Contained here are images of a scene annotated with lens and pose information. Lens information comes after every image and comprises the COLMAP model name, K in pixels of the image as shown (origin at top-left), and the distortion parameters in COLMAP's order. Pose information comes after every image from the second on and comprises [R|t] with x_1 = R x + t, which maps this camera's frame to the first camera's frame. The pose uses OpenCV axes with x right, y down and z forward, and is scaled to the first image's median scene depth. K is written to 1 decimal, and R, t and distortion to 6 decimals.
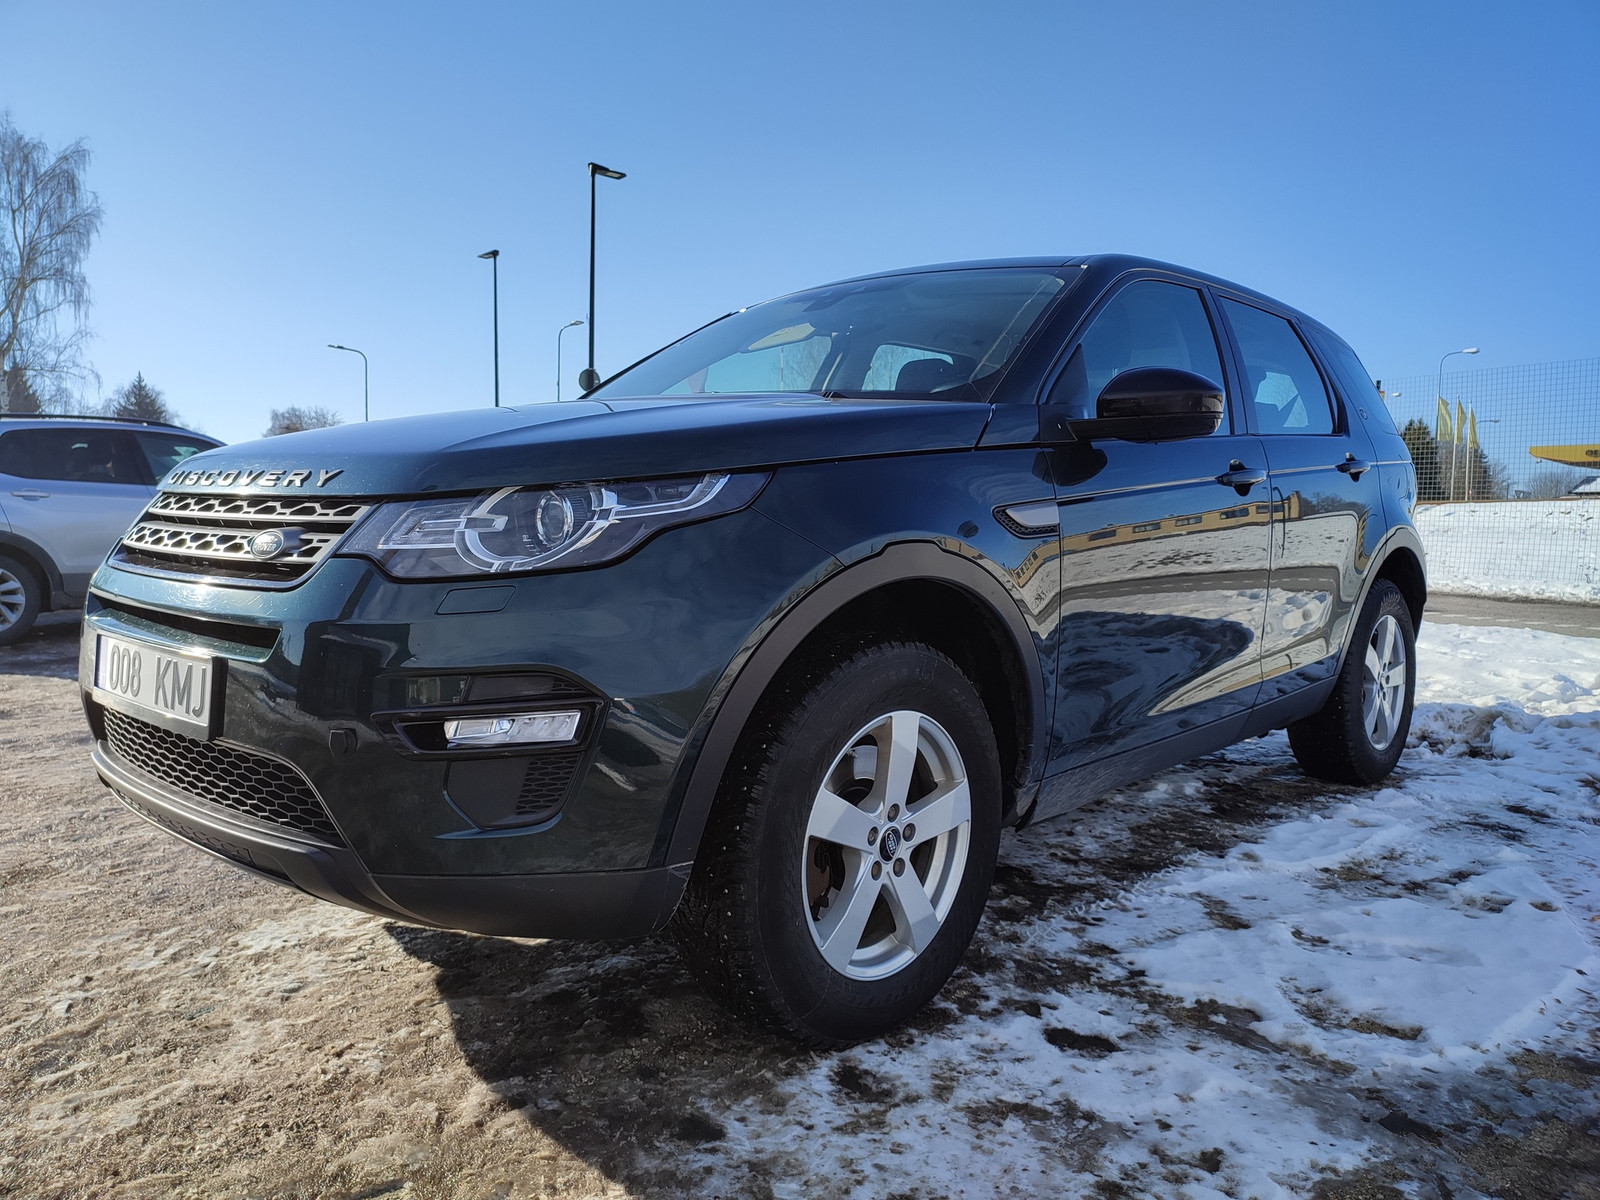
lens RADIAL K [[1156.1, 0, 801.0], [0, 1156.1, 596.0], [0, 0, 1]] dist [0.047361, -0.044946]
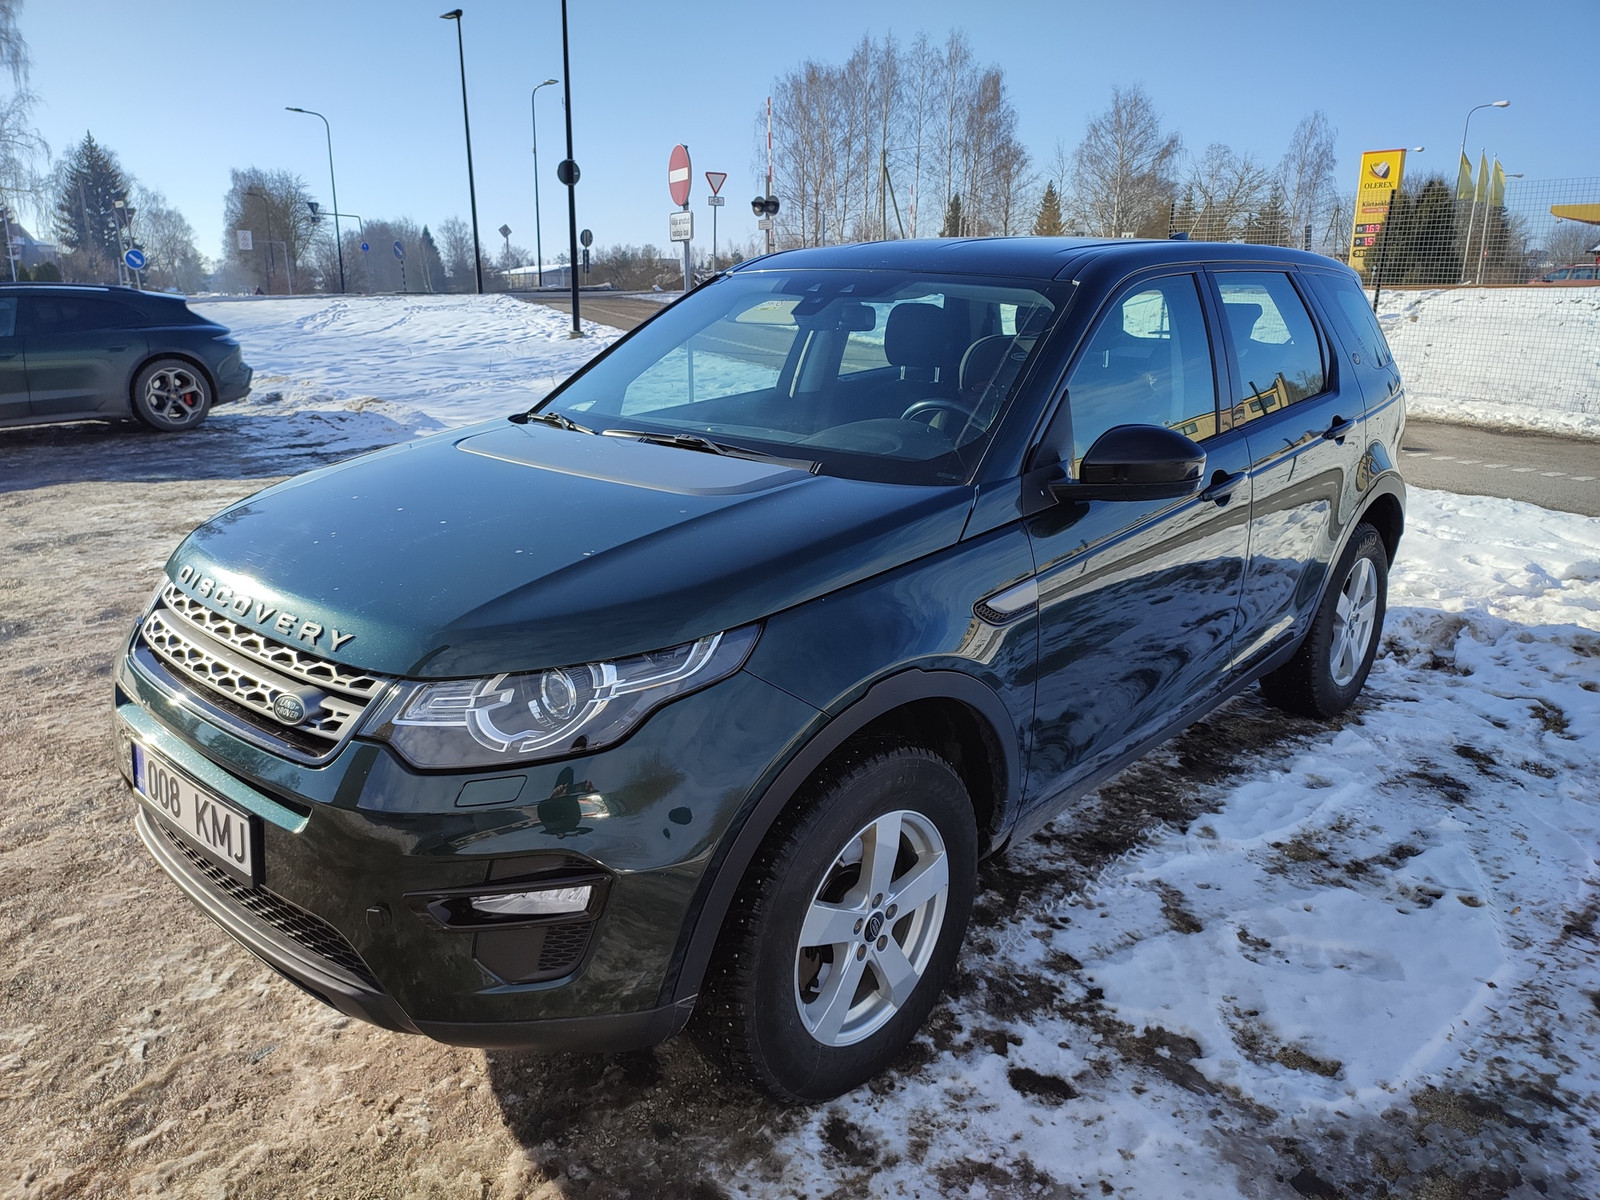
lens RADIAL K [[1156.1, 0, 801.0], [0, 1156.1, 596.0], [0, 0, 1]] dist [0.047361, -0.044946]
pose [[0.999940, -0.010034, 0.004285, 0.005441], [0.008997, 0.980455, 0.196537, -0.307538], [-0.006173, -0.196487, 0.980487, -0.022812]]
